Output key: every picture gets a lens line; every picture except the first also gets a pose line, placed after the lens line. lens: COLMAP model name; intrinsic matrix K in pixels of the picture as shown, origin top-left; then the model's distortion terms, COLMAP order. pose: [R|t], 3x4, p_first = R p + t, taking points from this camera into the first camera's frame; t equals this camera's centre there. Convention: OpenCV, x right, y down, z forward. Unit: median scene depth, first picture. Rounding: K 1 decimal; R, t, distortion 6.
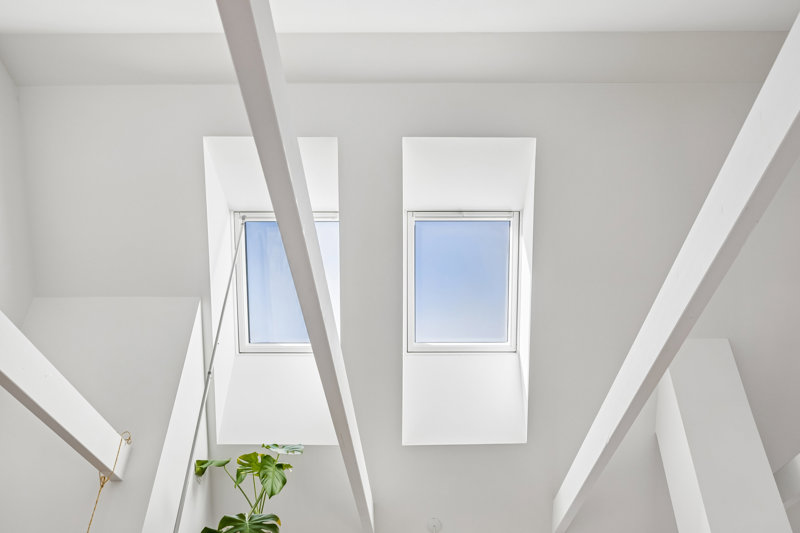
lens RADIAL K [[644.2, 0, 400.0], [0, 644.2, 266.5], [0, 0, 1]] dist [0.008988, 0.004215]
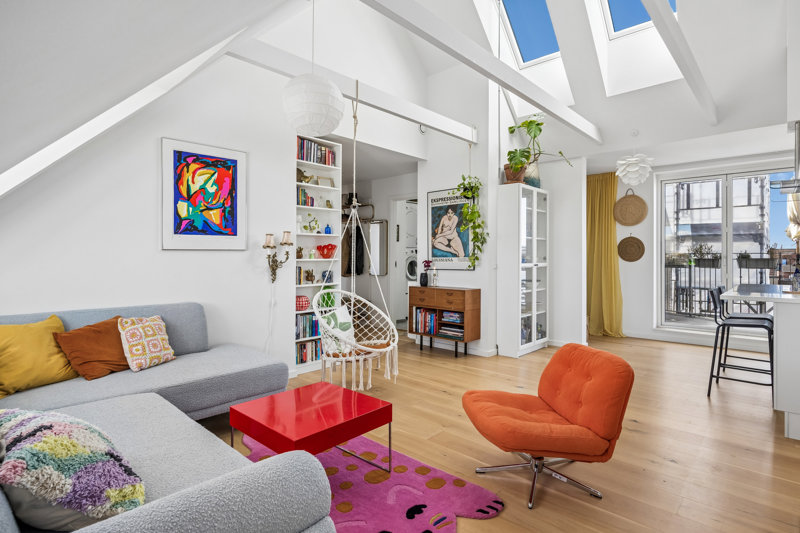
lens RADIAL K [[418.9, 0, 402.5], [0, 418.9, 257.3], [0, 0, 1]] dist [0.000426, 0.000509]
pose [[0.755095, -0.006065, -0.655588, 0.423647], [0.399271, 0.797389, 0.452496, -0.178723], [0.520014, -0.603435, 0.604526, -0.433511]]
